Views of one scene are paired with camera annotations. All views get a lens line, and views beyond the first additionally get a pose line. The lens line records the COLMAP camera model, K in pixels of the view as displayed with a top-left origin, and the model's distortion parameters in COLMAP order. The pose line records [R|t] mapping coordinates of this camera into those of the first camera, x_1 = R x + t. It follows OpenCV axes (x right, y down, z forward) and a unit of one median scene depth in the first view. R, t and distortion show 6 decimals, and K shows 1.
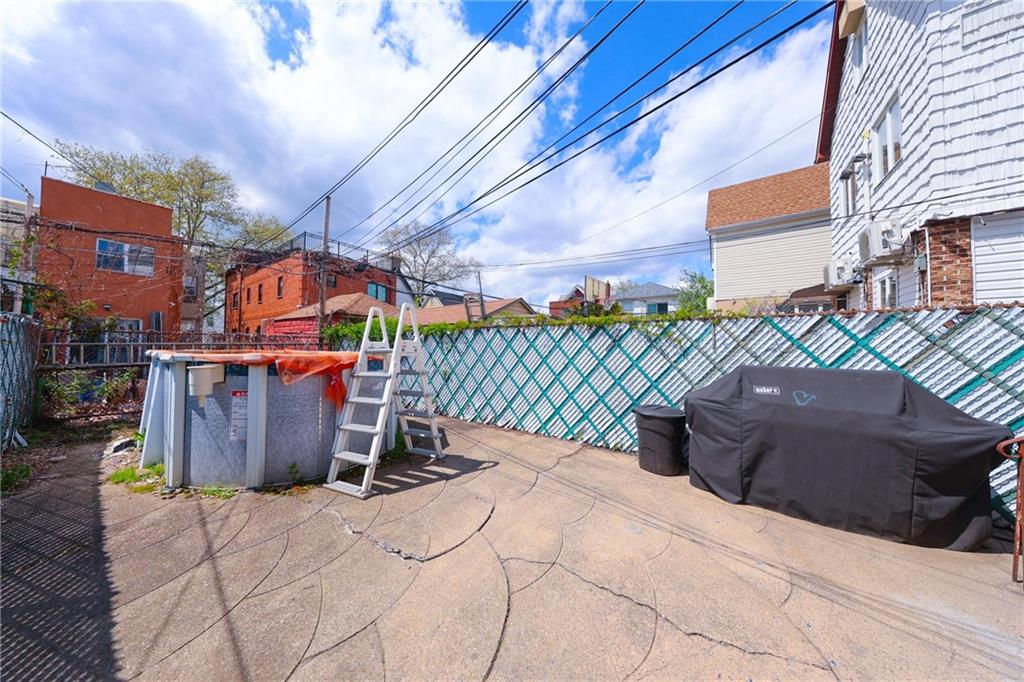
lens RADIAL K [[295.3, 0, 512.0], [0, 295.3, 341.0], [0, 0, 1]] dist [-0.000177, -0.000034]
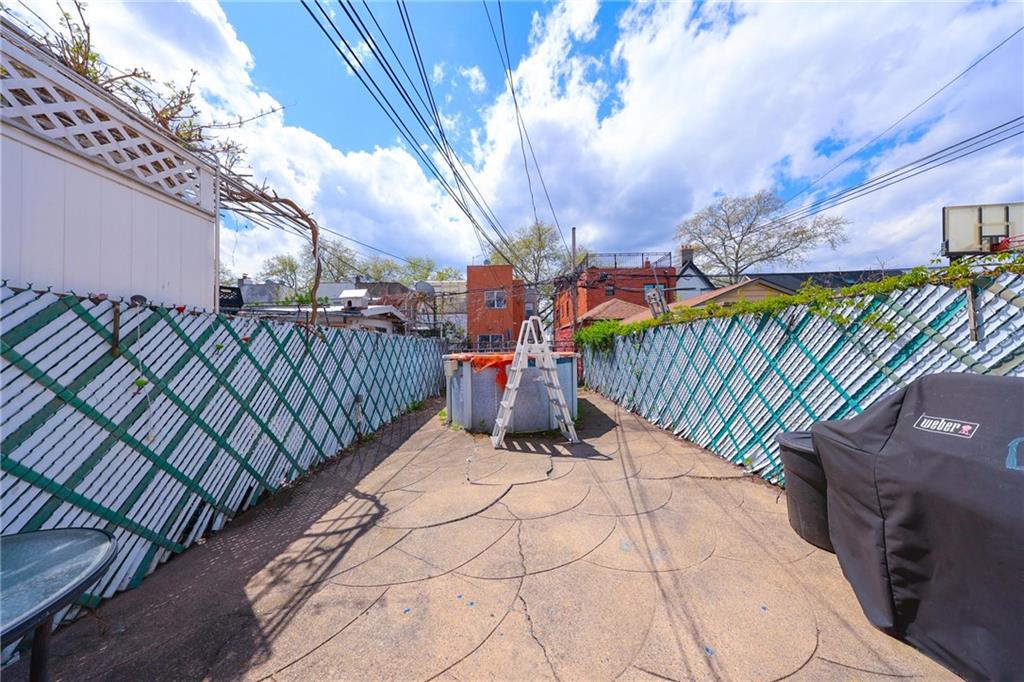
lens RADIAL K [[288.4, 0, 512.0], [0, 288.4, 341.0], [0, 0, 1]] dist [-0.000348, -0.000007]
pose [[0.615267, -0.042463, -0.787175, 0.574475], [0.042365, 0.998886, -0.020770, 0.006659], [0.787180, -0.020570, 0.616380, 0.117006]]
